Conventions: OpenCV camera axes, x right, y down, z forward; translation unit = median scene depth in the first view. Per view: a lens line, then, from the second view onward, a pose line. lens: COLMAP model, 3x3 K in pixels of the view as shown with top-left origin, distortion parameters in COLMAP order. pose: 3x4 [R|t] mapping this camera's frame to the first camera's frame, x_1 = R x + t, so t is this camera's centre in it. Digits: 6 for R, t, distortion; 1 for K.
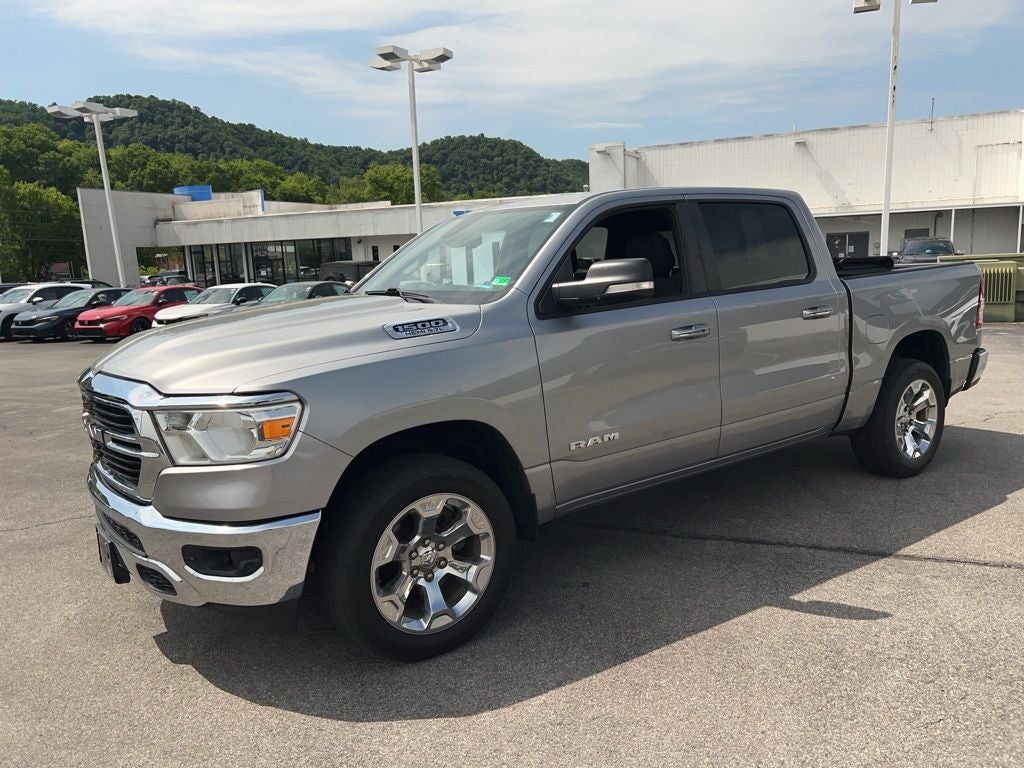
lens RADIAL K [[773.7, 0, 524.8], [0, 773.7, 388.8], [0, 0, 1]] dist [0.046438, -0.050893]
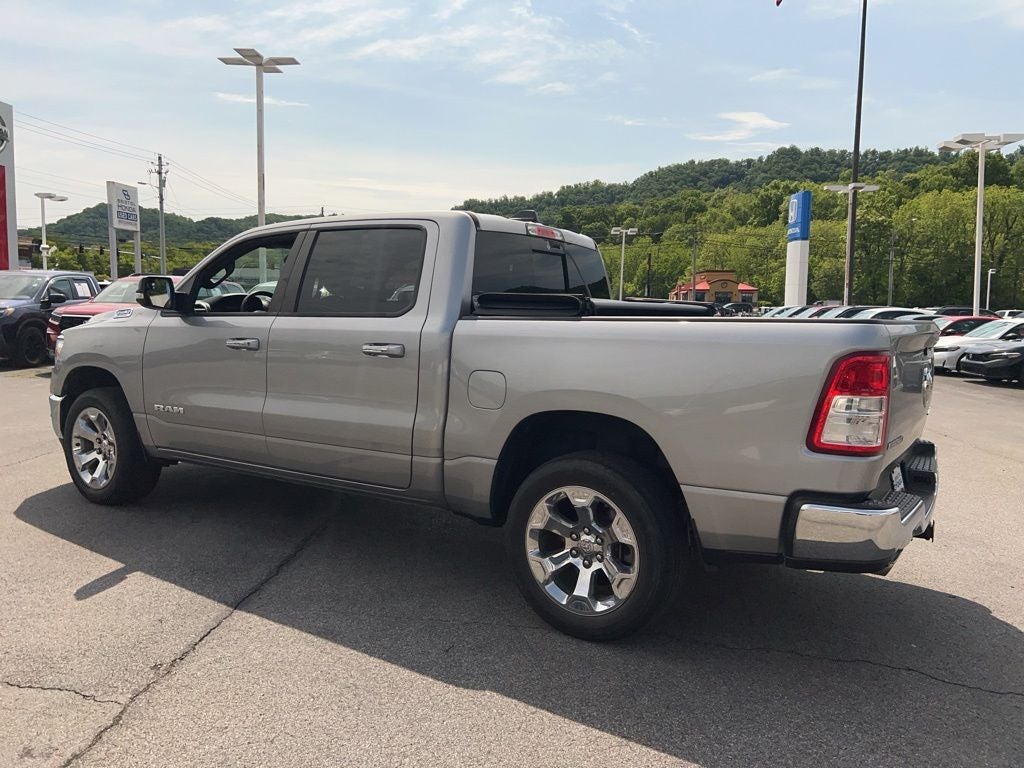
lens RADIAL K [[771.4, 0, 521.6], [0, 771.4, 365.8], [0, 0, 1]] dist [0.051564, -0.058100]
pose [[0.353885, 0.124780, -0.926928, 1.078819], [-0.184246, 0.980941, 0.061710, -0.141178], [0.916962, 0.148944, 0.370130, 0.719508]]
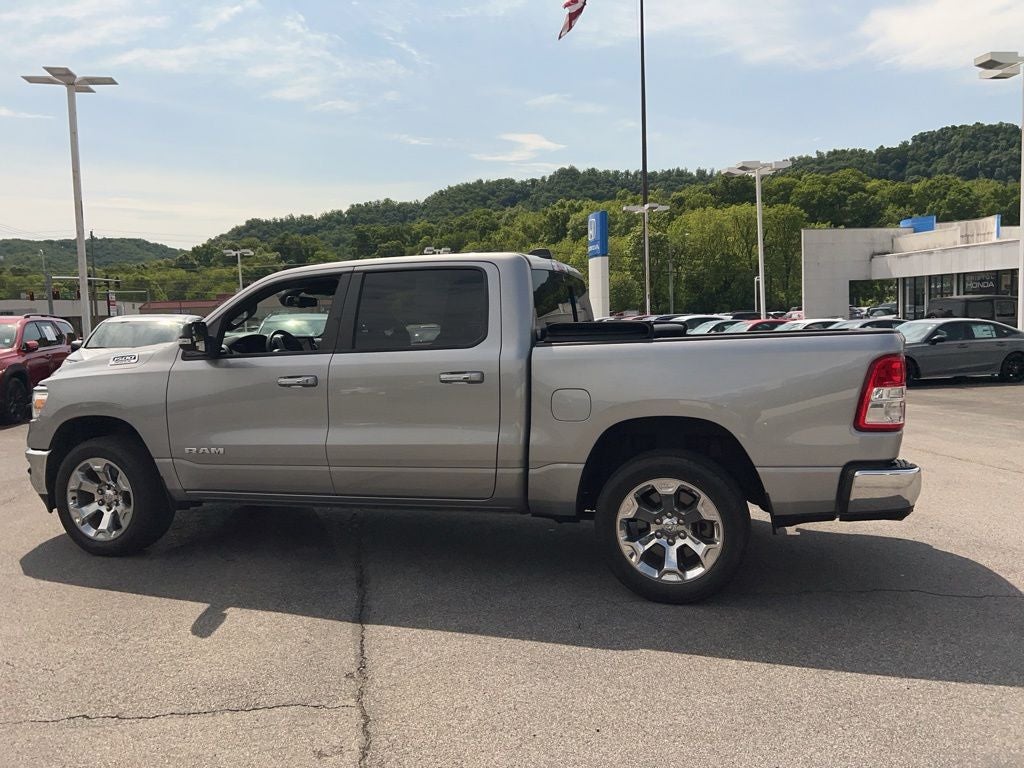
lens RADIAL K [[771.4, 0, 521.3], [0, 771.4, 367.5], [0, 0, 1]] dist [0.051564, -0.058100]
pose [[0.581081, 0.075850, -0.810303, 1.053935], [-0.127465, 0.991842, 0.001436, -0.105732], [0.803802, 0.102451, 0.586009, 0.427782]]
